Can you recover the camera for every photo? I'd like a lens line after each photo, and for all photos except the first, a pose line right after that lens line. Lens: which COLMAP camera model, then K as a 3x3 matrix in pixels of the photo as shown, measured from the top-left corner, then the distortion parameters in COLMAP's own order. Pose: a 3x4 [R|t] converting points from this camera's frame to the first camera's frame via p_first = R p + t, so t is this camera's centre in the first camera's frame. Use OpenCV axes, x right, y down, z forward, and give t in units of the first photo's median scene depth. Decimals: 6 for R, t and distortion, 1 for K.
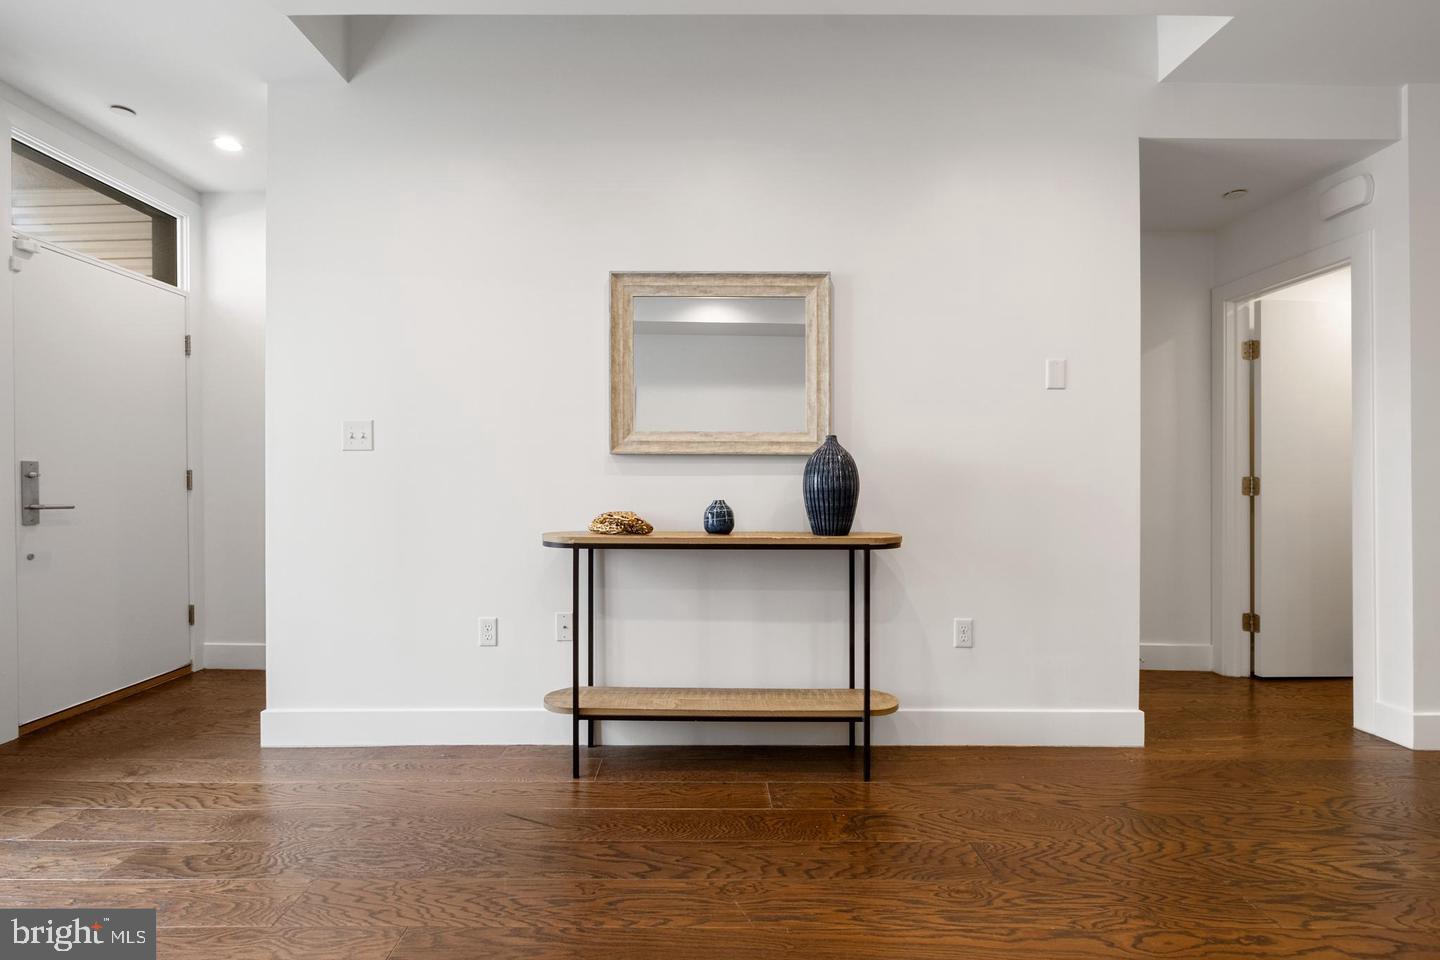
lens RADIAL K [[664.7, 0, 703.6], [0, 664.7, 475.1], [0, 0, 1]] dist [0.000010, -0.000056]
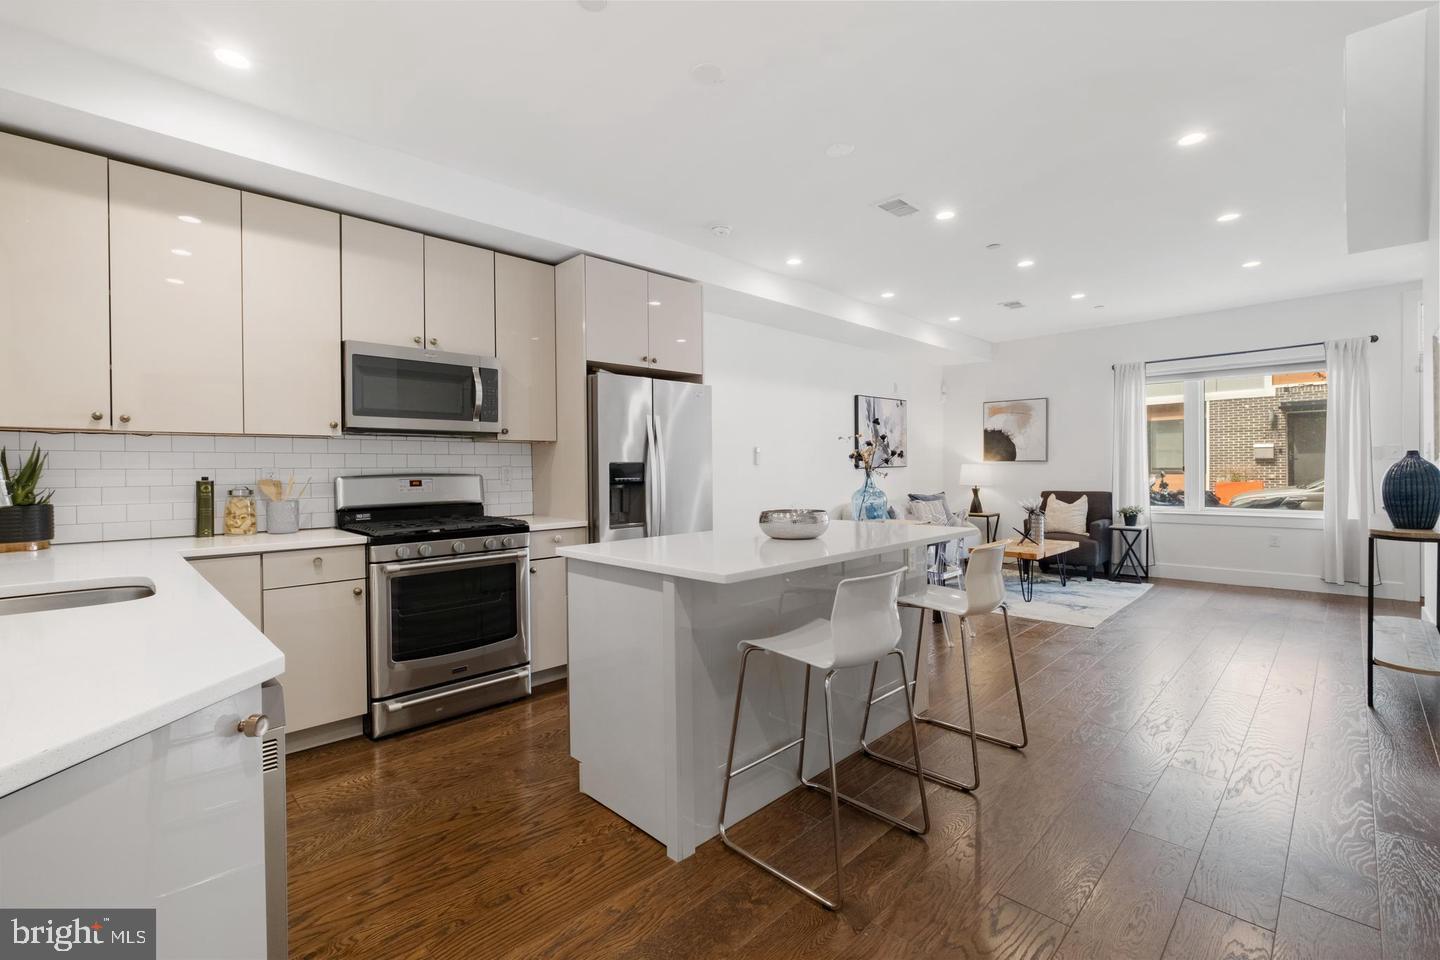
lens RADIAL K [[630.3, 0, 722.1], [0, 630.3, 471.2], [0, 0, 1]] dist [-0.002096, -0.000368]
pose [[-0.705676, 0.011732, -0.708437, 1.864998], [0.013816, 0.999901, 0.002796, -0.039206], [0.708400, -0.007814, -0.705768, 0.865883]]
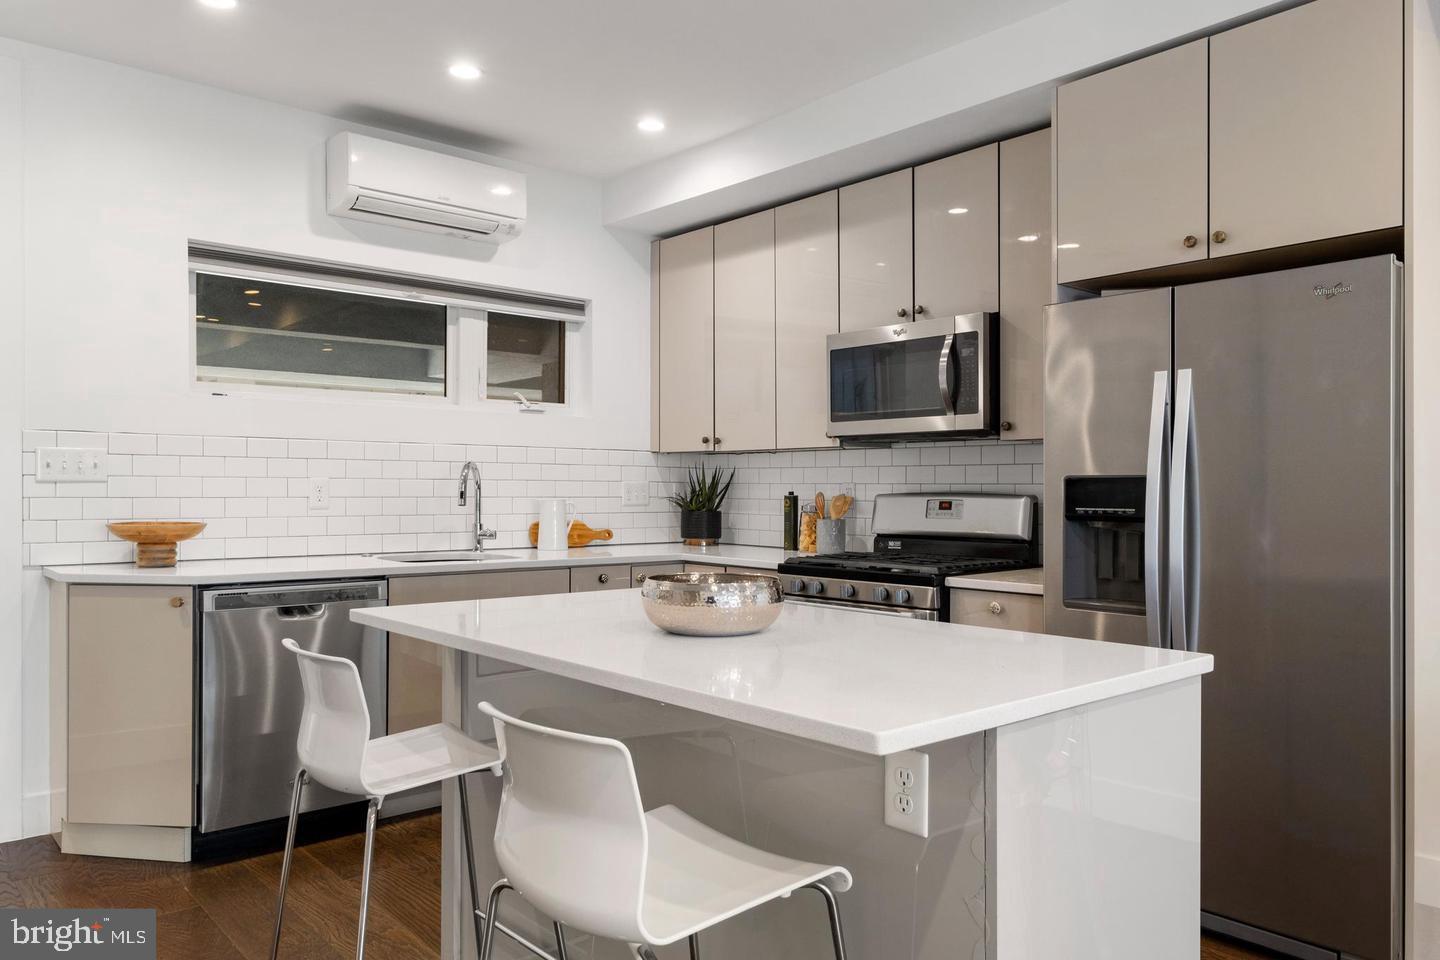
lens RADIAL K [[1033.4, 0, 720.0], [0, 1033.4, 480.0], [0, 0, 1]] dist [0.006485, 0.002866]
pose [[-0.660941, 0.004276, 0.750426, 0.471210], [-0.005480, 0.999930, -0.010524, -0.039267], [-0.750418, -0.011069, -0.660871, 0.773373]]
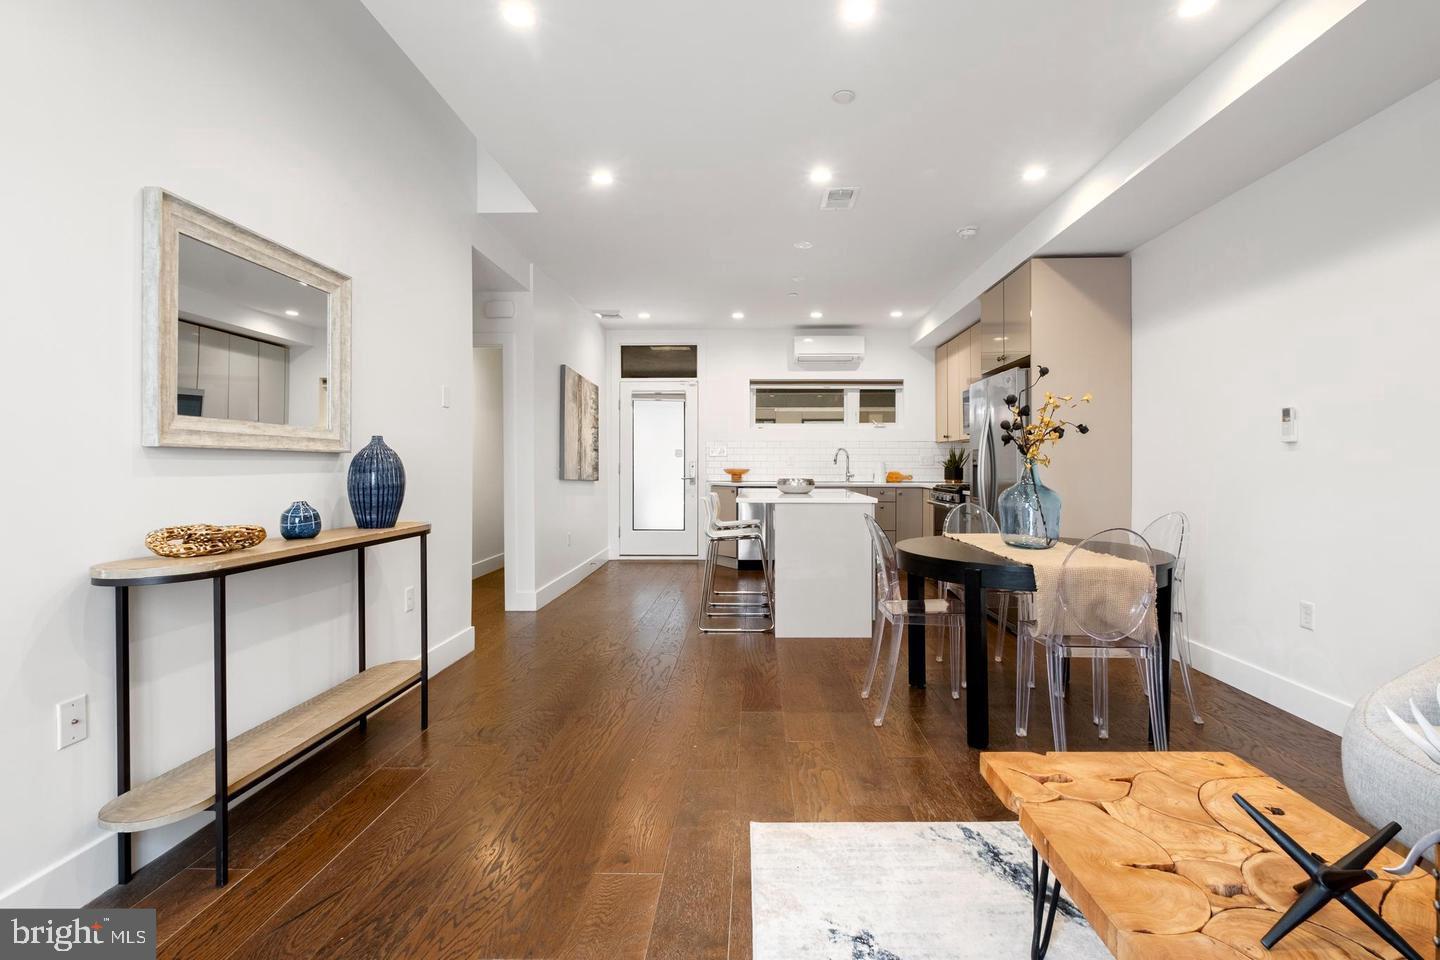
lens RADIAL K [[655.4, 0, 743.9], [0, 655.4, 464.9], [0, 0, 1]] dist [-0.000466, -0.000438]
pose [[0.014060, -0.001377, 0.999900, -0.821836], [-0.002981, 0.999995, 0.001419, -0.015109], [-0.999897, -0.003001, 0.014056, 0.367180]]
